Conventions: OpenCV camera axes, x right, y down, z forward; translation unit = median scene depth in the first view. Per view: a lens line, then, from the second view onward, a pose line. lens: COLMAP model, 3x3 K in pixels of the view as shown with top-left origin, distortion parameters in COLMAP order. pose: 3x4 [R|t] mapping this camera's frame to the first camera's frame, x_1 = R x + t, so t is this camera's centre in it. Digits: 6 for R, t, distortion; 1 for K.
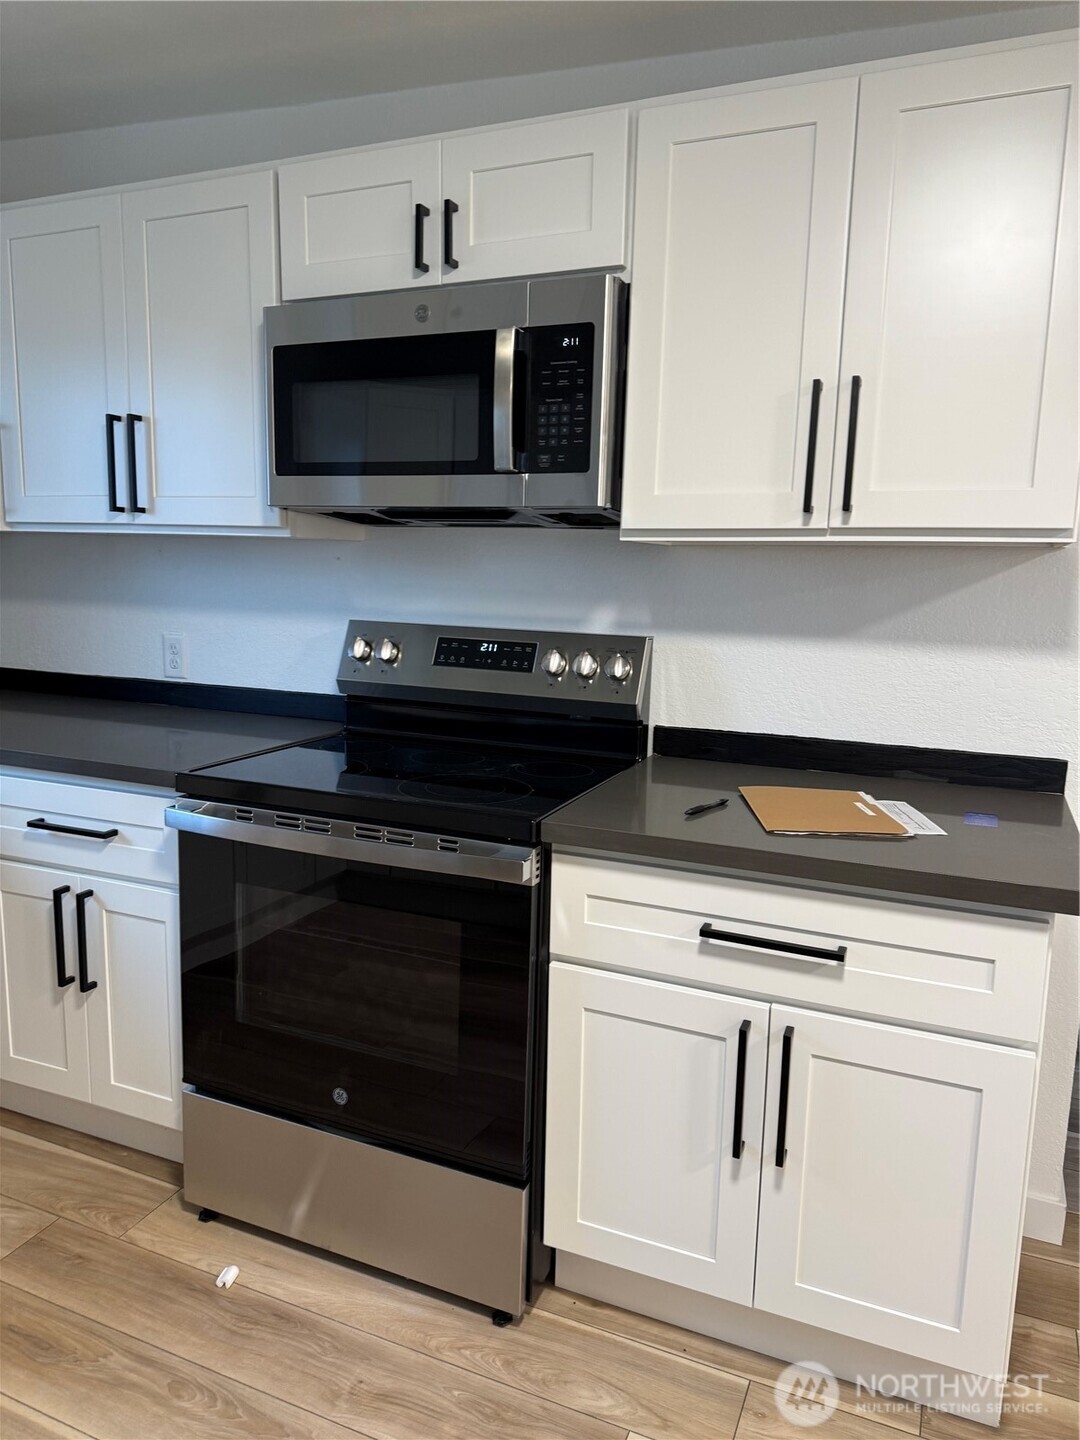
lens RADIAL K [[1018.4, 0, 540.0], [0, 1018.4, 720.0], [0, 0, 1]] dist [0.061715, -0.059742]
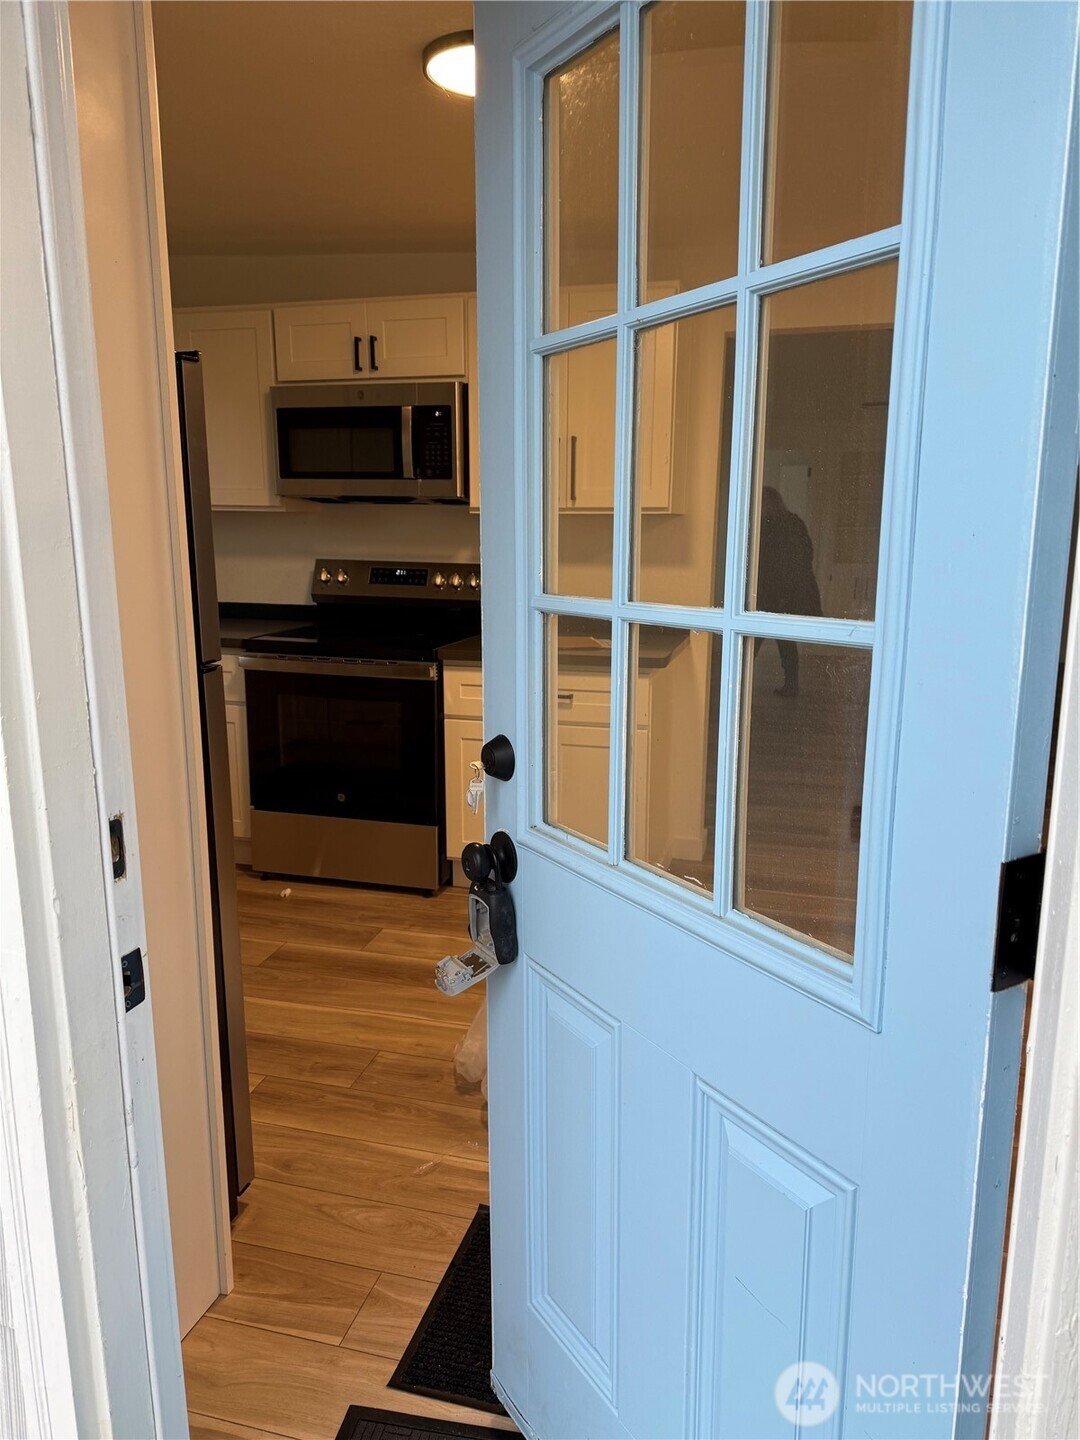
lens RADIAL K [[1026.8, 0, 540.0], [0, 1026.8, 720.0], [0, 0, 1]] dist [0.204226, -0.262003]
pose [[0.992032, -0.044974, 0.117688, -0.039779], [0.039257, 0.997955, 0.050455, 0.124572], [-0.119716, -0.045432, 0.991768, -1.001390]]
